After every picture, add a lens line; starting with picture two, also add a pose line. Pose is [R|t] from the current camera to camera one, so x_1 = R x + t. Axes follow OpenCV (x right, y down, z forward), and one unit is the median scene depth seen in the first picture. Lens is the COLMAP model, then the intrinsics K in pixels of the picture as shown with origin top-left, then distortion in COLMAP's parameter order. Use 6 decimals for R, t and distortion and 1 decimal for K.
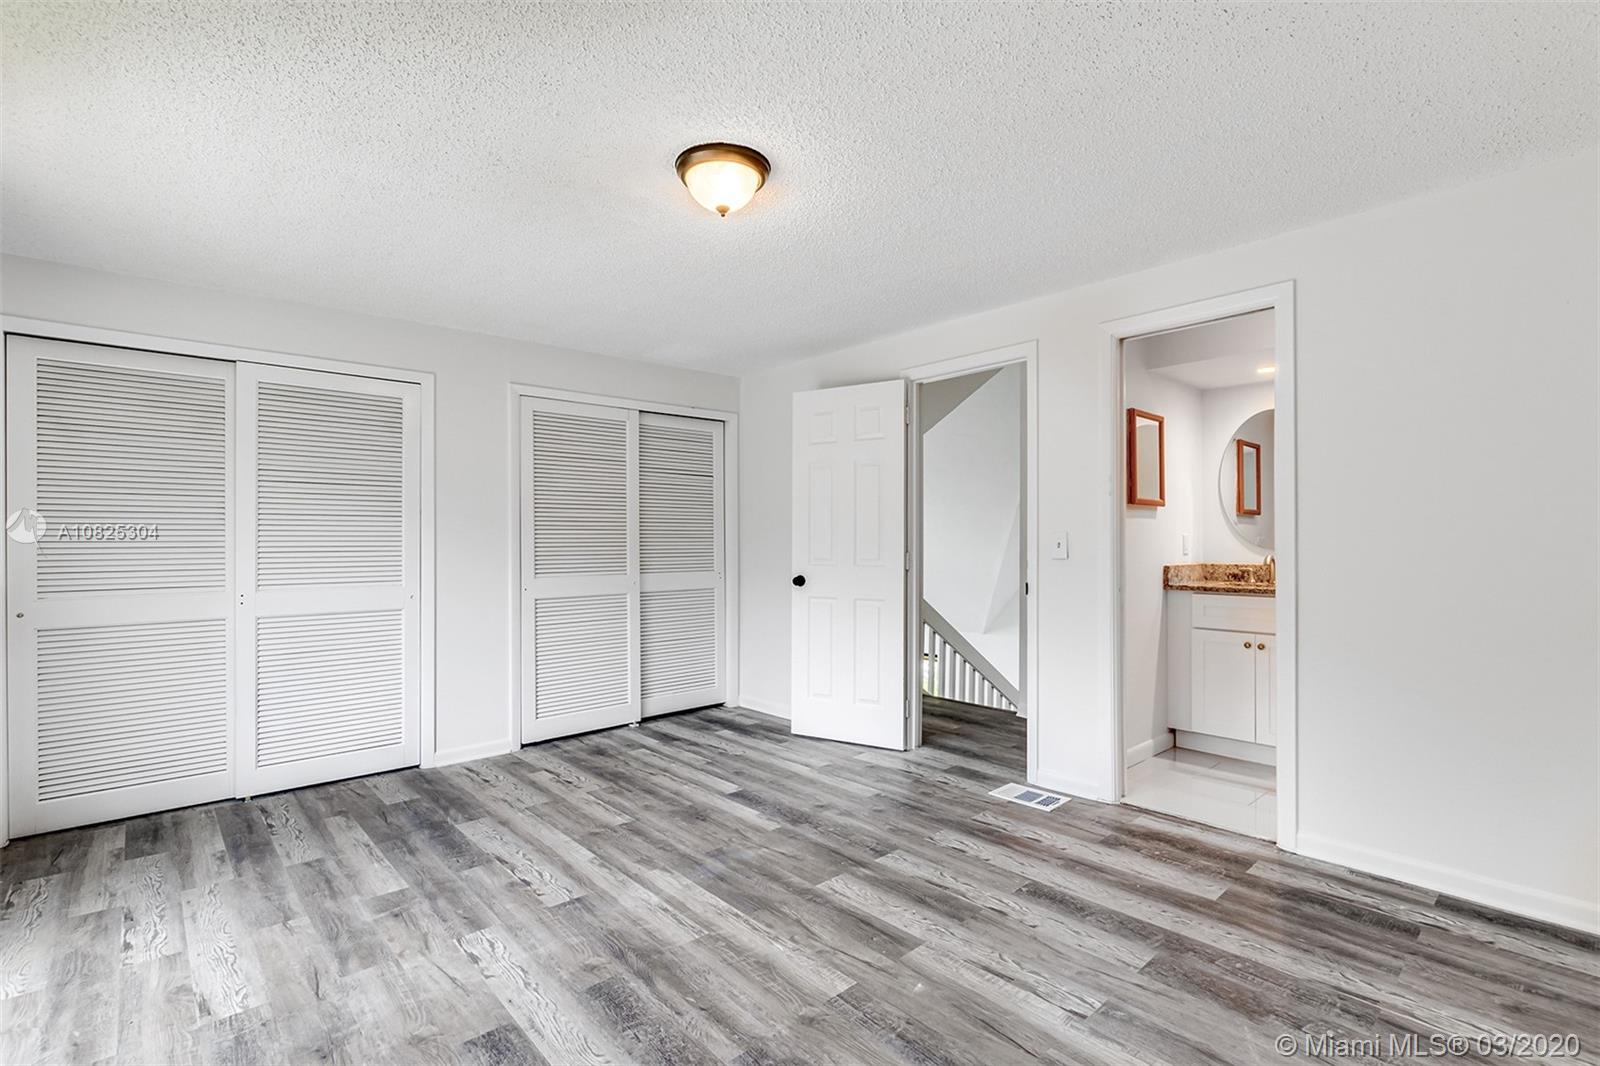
lens RADIAL K [[740.1, 0, 808.4], [0, 740.1, 536.0], [0, 0, 1]] dist [-0.000474, -0.000213]
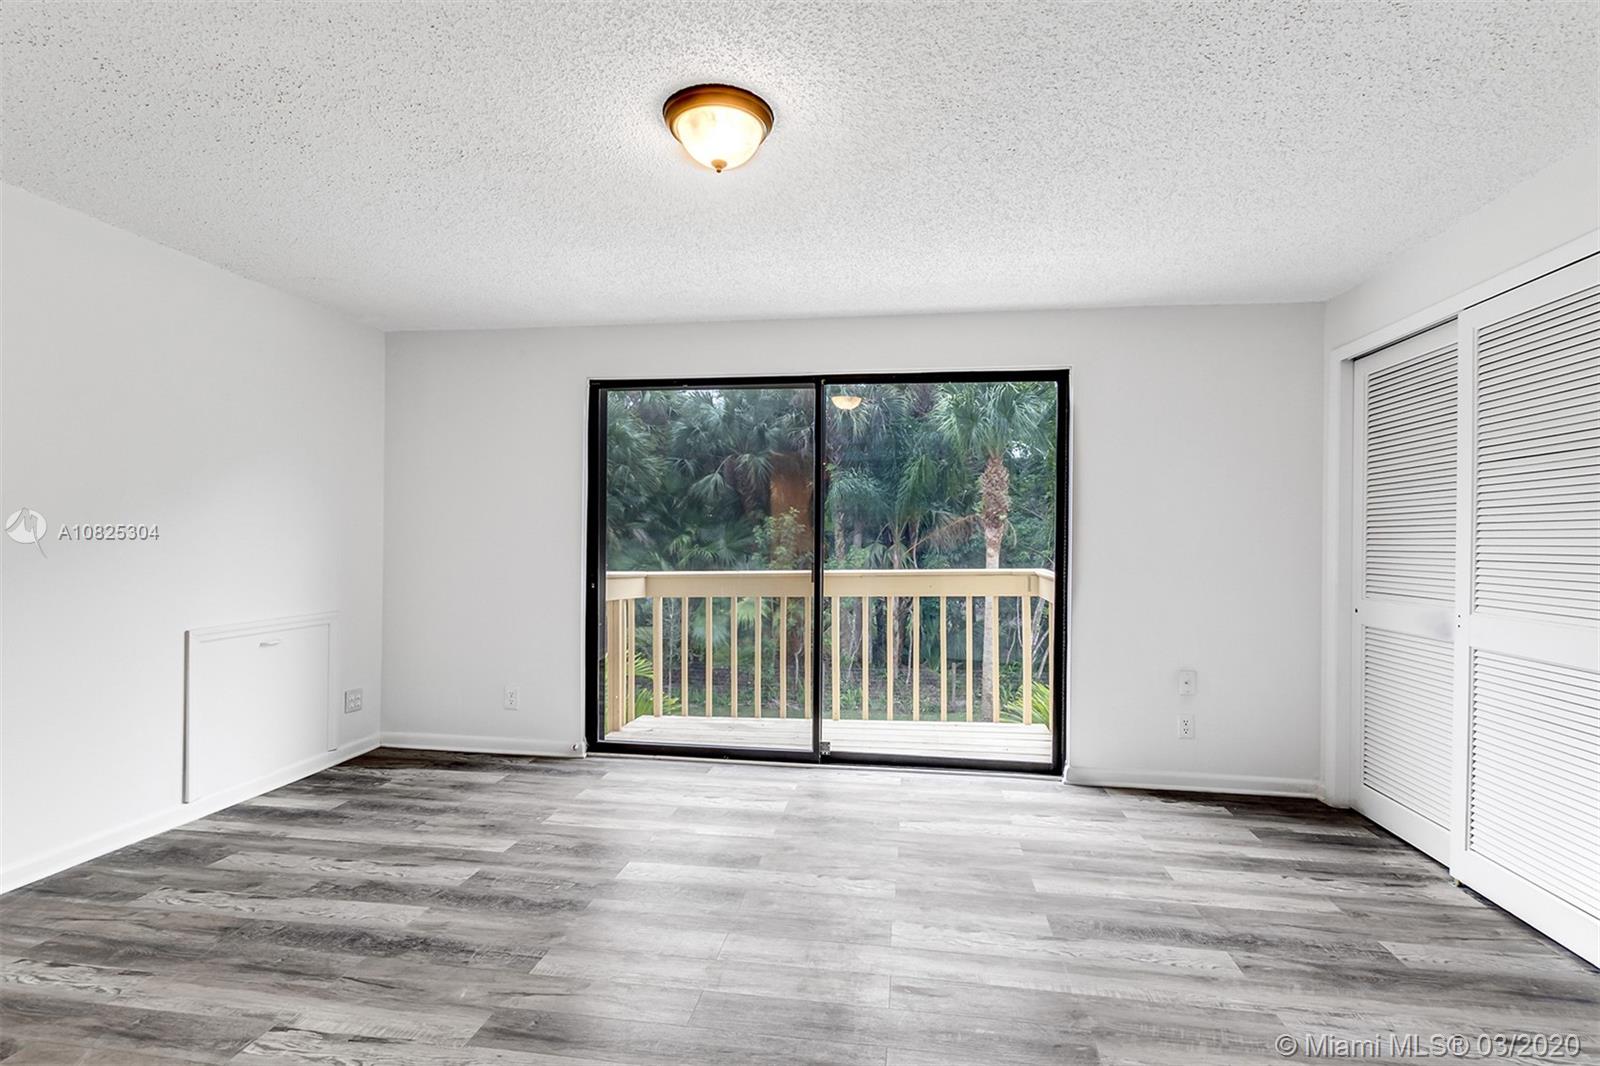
lens RADIAL K [[739.5, 0, 809.6], [0, 739.5, 541.0], [0, 0, 1]] dist [-0.016457, 0.000186]
pose [[-0.763057, -0.004657, -0.646314, 0.291341], [-0.007457, 0.999971, 0.001598, 0.007347], [0.646288, 0.006039, -0.763070, 1.383987]]
